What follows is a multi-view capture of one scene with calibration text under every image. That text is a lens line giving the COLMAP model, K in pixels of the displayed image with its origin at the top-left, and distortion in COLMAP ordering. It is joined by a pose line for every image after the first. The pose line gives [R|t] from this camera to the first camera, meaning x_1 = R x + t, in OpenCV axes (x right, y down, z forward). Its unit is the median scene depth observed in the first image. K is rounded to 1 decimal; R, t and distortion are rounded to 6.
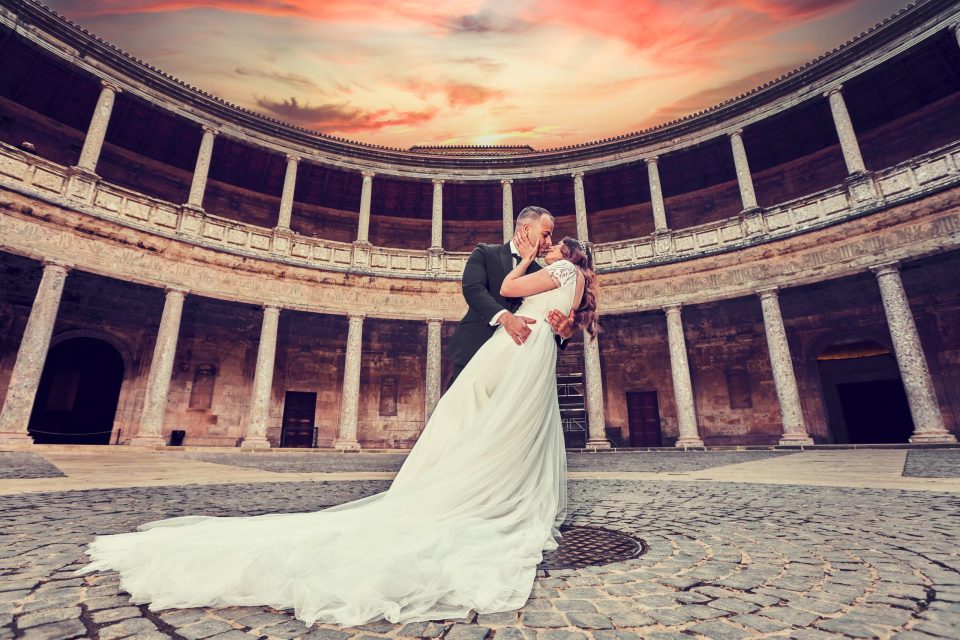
lens RADIAL K [[440.4, 0, 476.2], [0, 440.4, 324.7], [0, 0, 1]] dist [-0.045452, 0.014786]
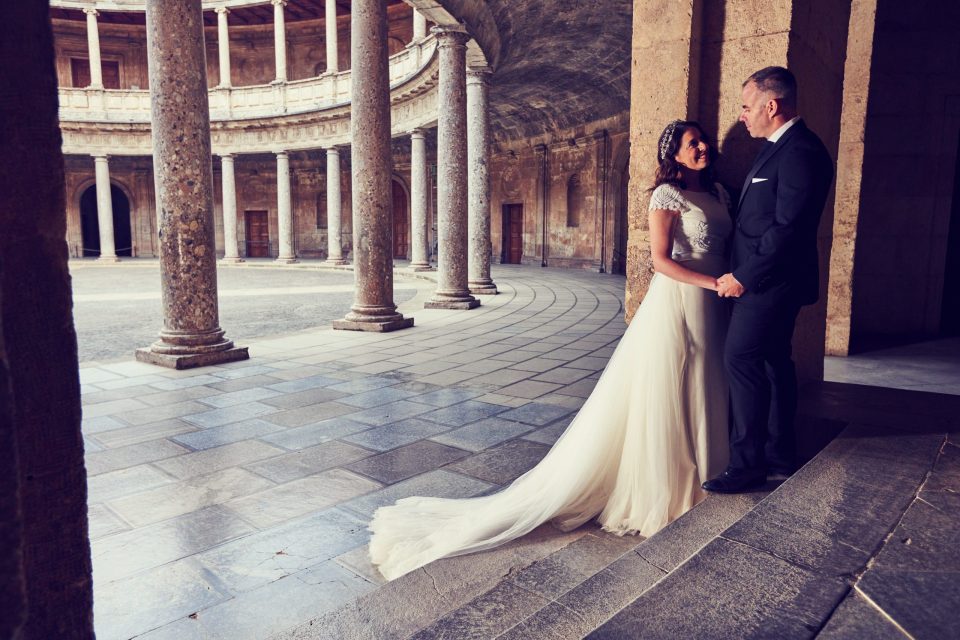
lens RADIAL K [[630.8, 0, 452.7], [0, 630.8, 320.6], [0, 0, 1]] dist [0.011035, 0.004828]
pose [[0.849314, 0.072868, -0.522835, 1.031158], [0.146740, 0.918803, 0.366425, -0.128272], [0.507083, -0.387931, 0.769660, -0.165567]]
